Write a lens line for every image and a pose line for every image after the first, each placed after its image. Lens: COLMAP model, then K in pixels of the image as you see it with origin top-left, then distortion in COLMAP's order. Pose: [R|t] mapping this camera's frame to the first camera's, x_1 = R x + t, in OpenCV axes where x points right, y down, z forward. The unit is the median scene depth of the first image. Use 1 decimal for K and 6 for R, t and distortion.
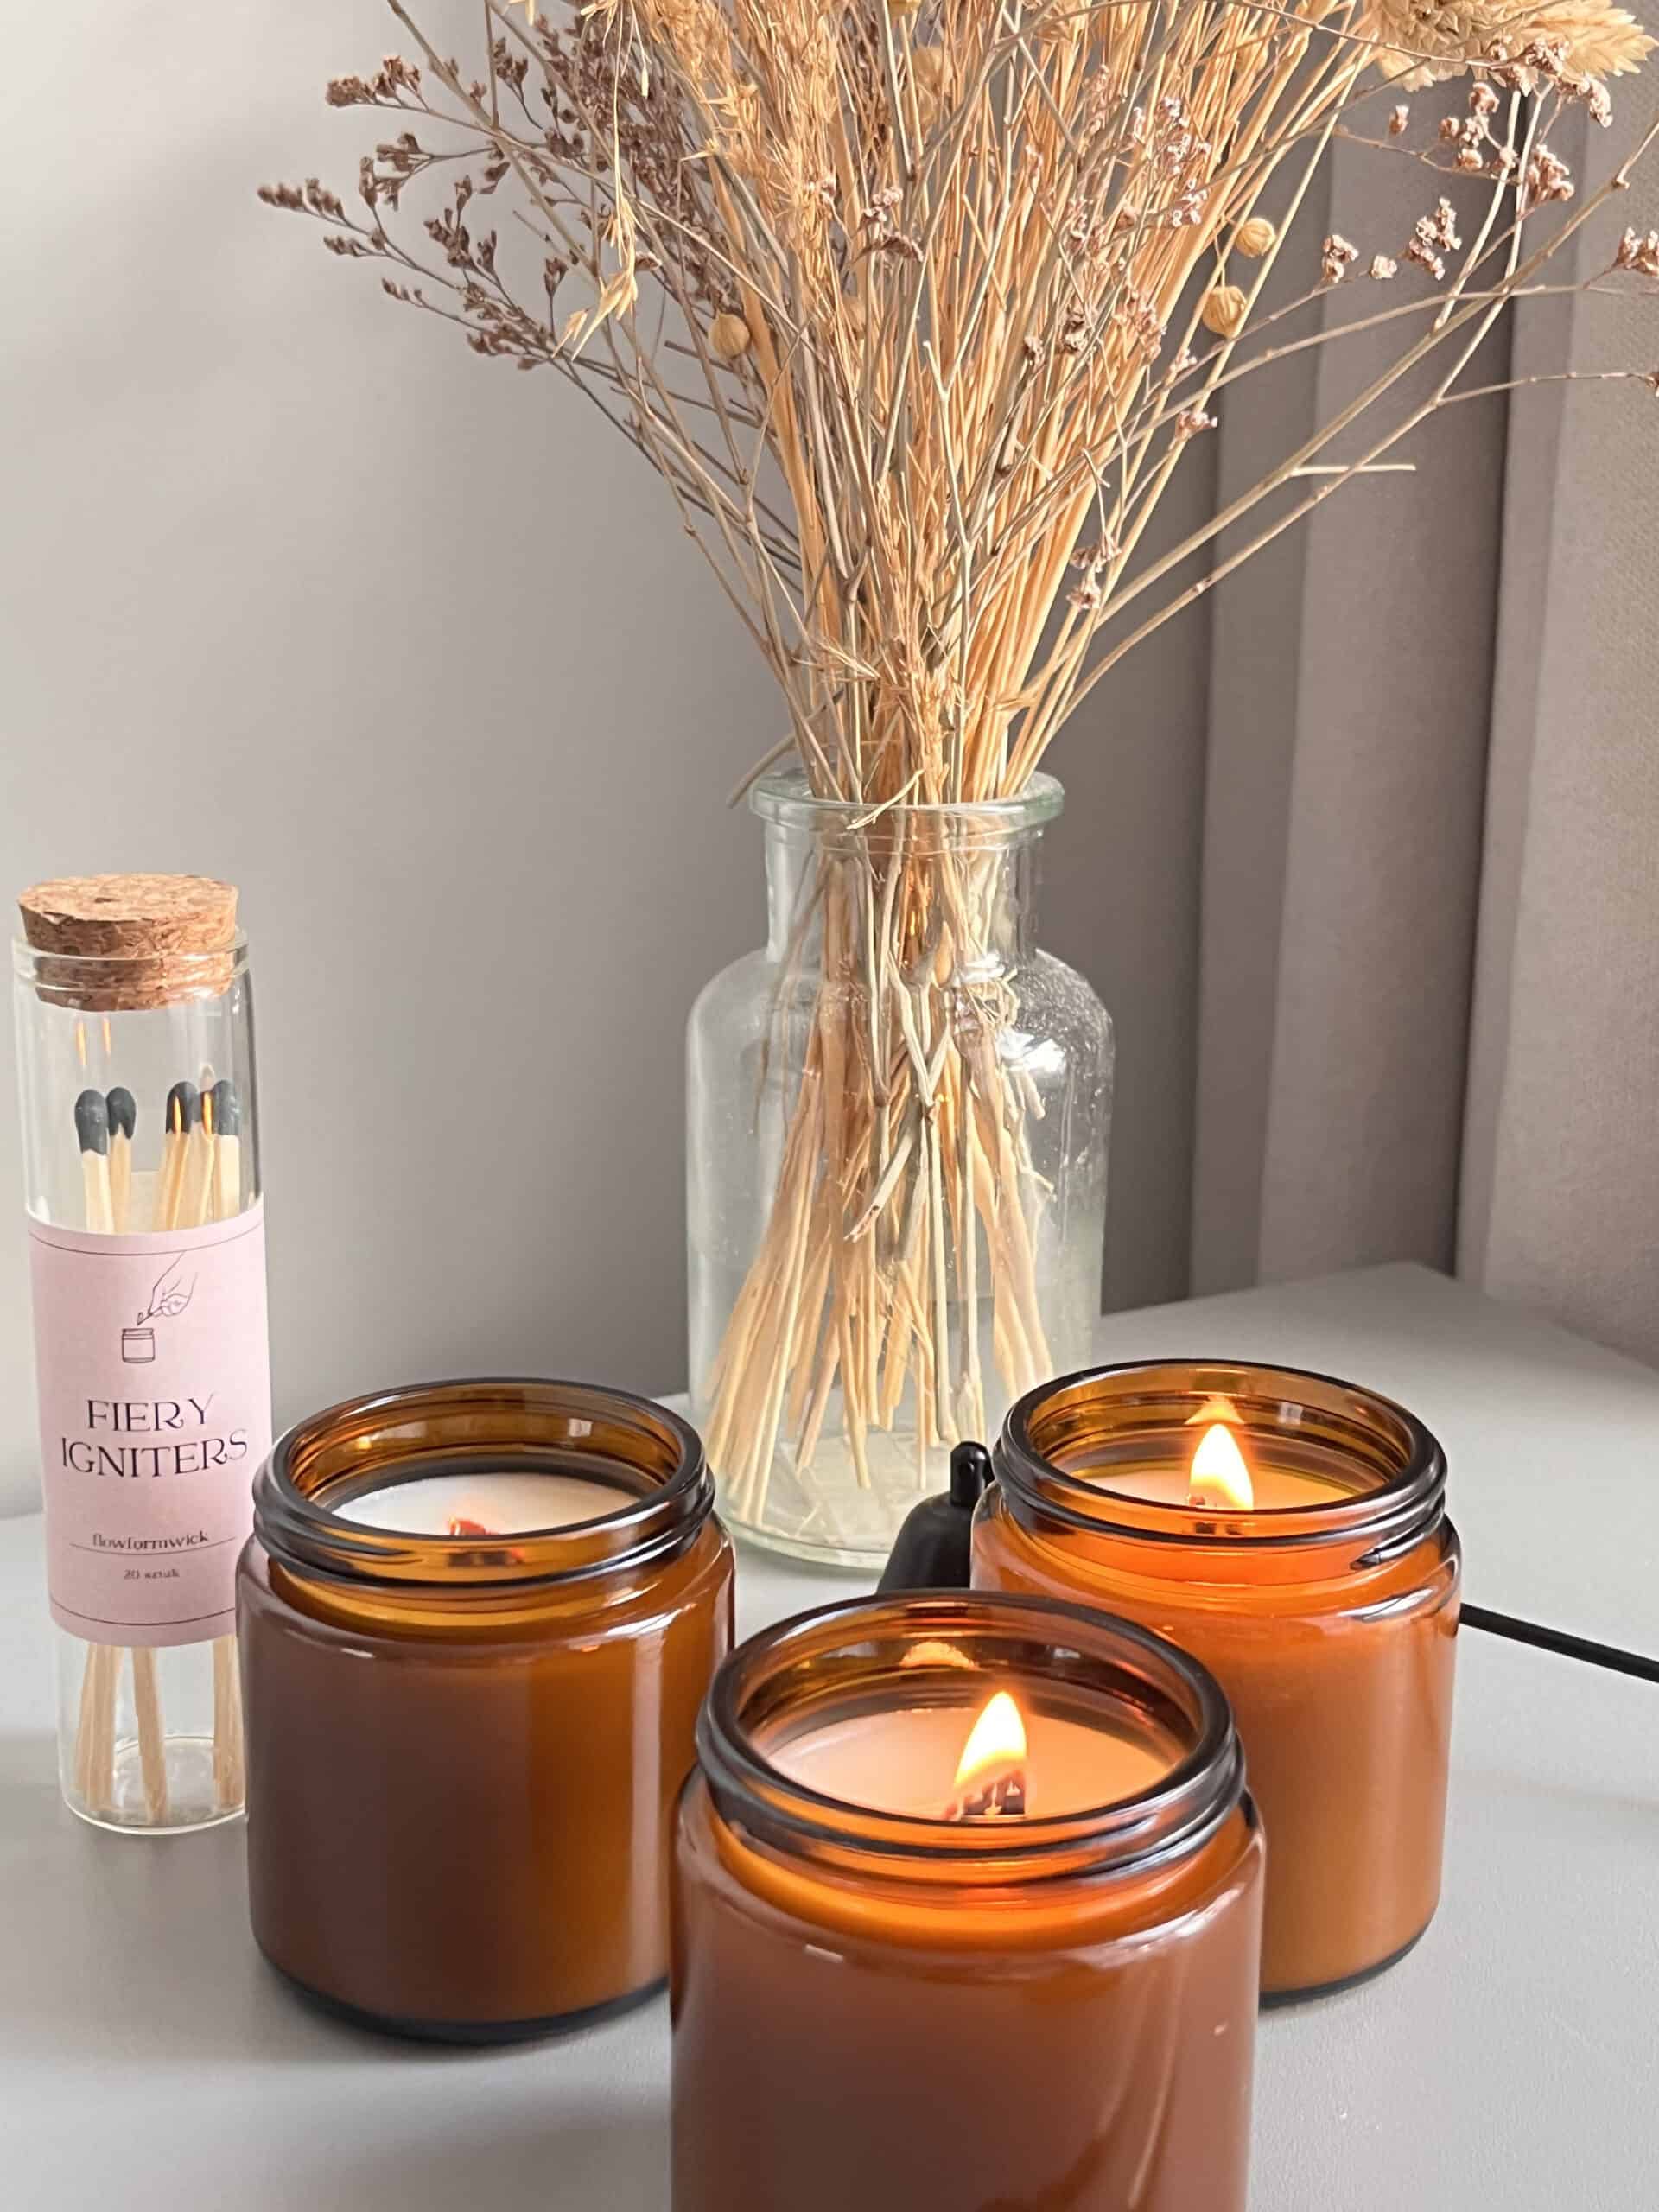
lens RADIAL K [[3010.0, 0, 829.5], [0, 3010.0, 1106.0], [0, 0, 1]] dist [0.014520, -0.085926]
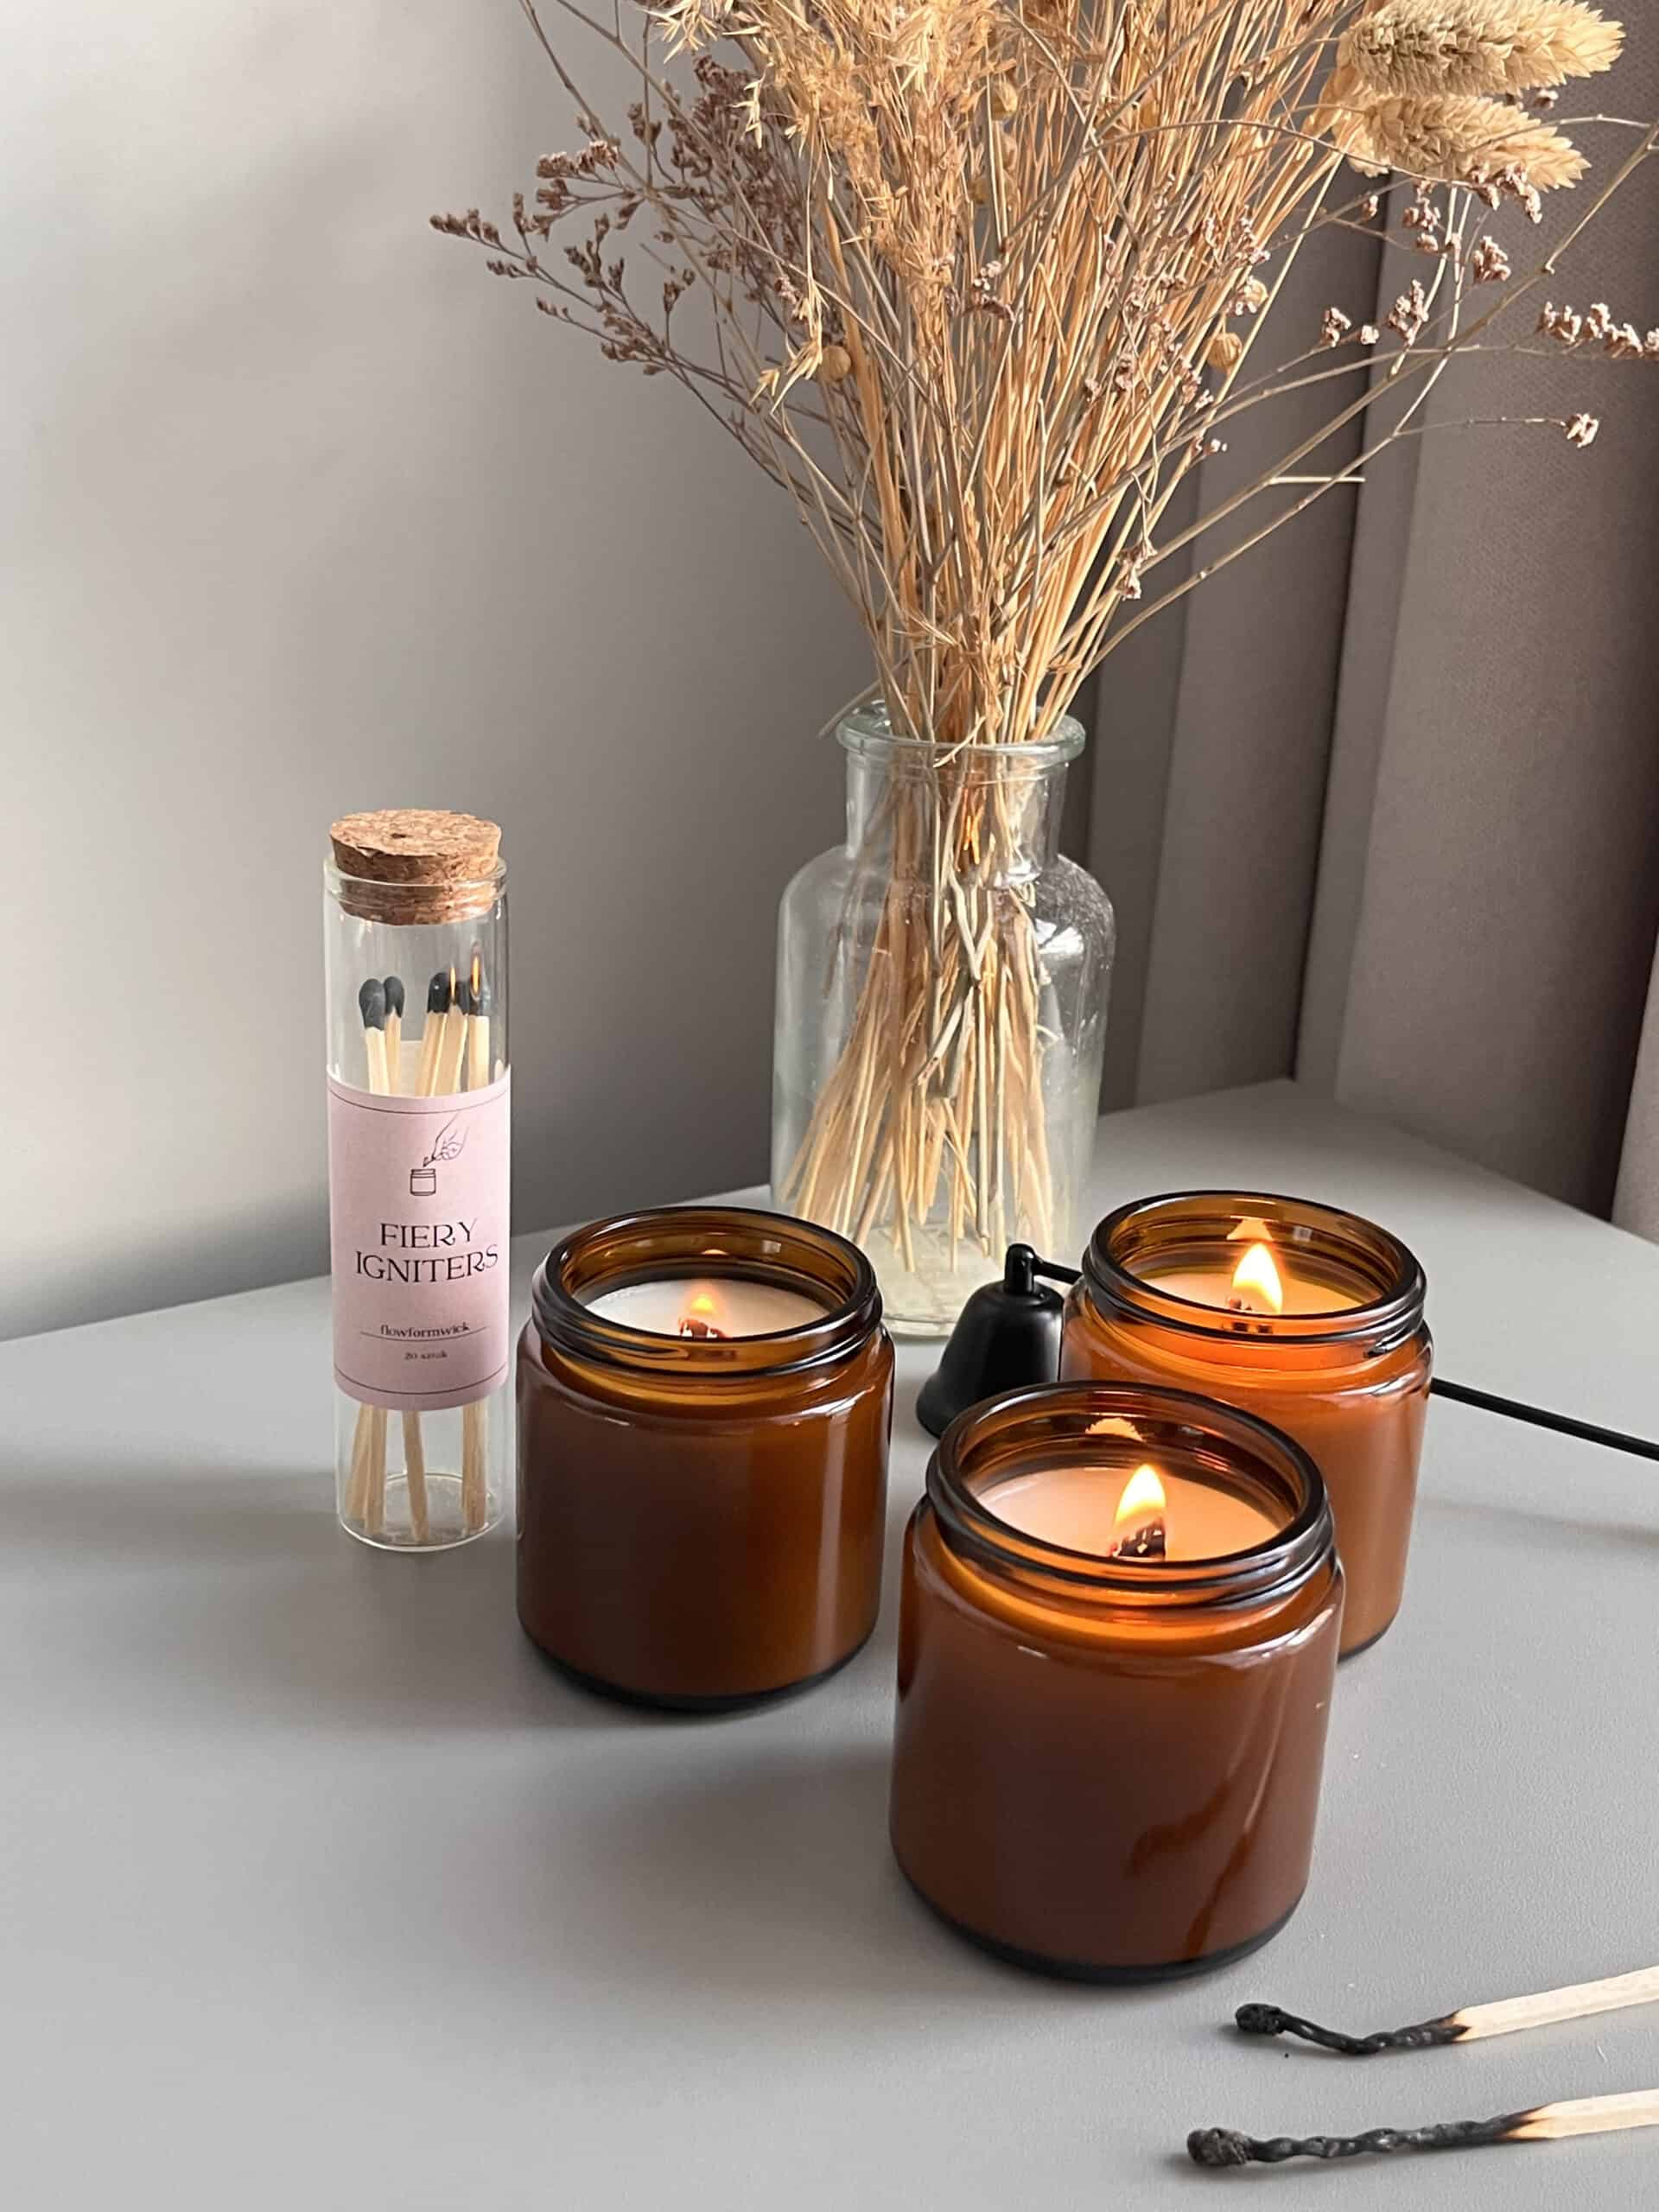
lens RADIAL K [[2511.2, 0, 829.5], [0, 2511.2, 1106.0], [0, 0, 1]] dist [-0.005871, -0.030792]
pose [[0.997313, 0.005594, 0.073038, -0.119618], [-0.012127, 0.995930, 0.089314, -0.045272], [-0.072241, -0.089959, 0.993322, -0.067686]]
